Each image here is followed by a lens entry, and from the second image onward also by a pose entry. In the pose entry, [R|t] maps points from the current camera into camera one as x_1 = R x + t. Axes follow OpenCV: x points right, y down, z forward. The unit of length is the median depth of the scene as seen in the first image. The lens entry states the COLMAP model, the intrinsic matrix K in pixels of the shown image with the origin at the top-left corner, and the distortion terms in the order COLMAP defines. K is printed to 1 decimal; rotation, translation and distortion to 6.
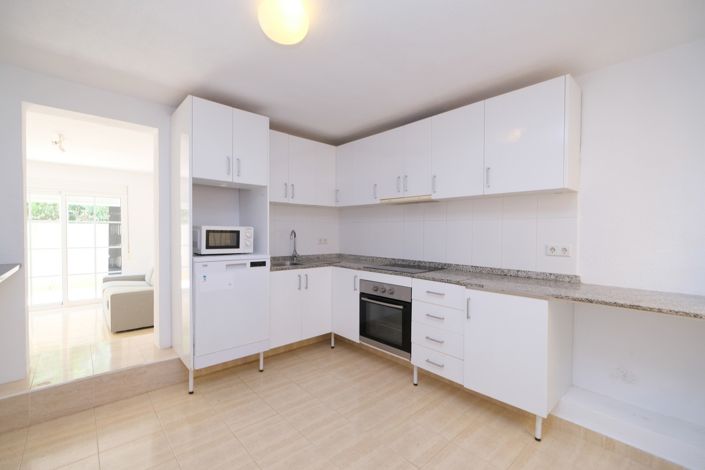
lens RADIAL K [[307.6, 0, 355.7], [0, 307.6, 235.6], [0, 0, 1]] dist [-0.000601, -0.000350]
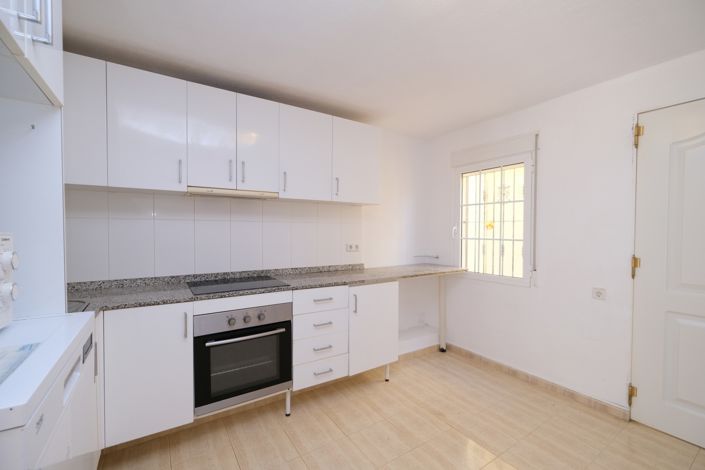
lens RADIAL K [[307.6, 0, 352.9], [0, 307.6, 234.7], [0, 0, 1]] dist [-0.000601, -0.000350]
pose [[0.158670, -0.019410, 0.987141, -0.622076], [0.008737, 0.999795, 0.018254, -0.029861], [-0.987293, 0.005728, 0.158807, 0.698652]]
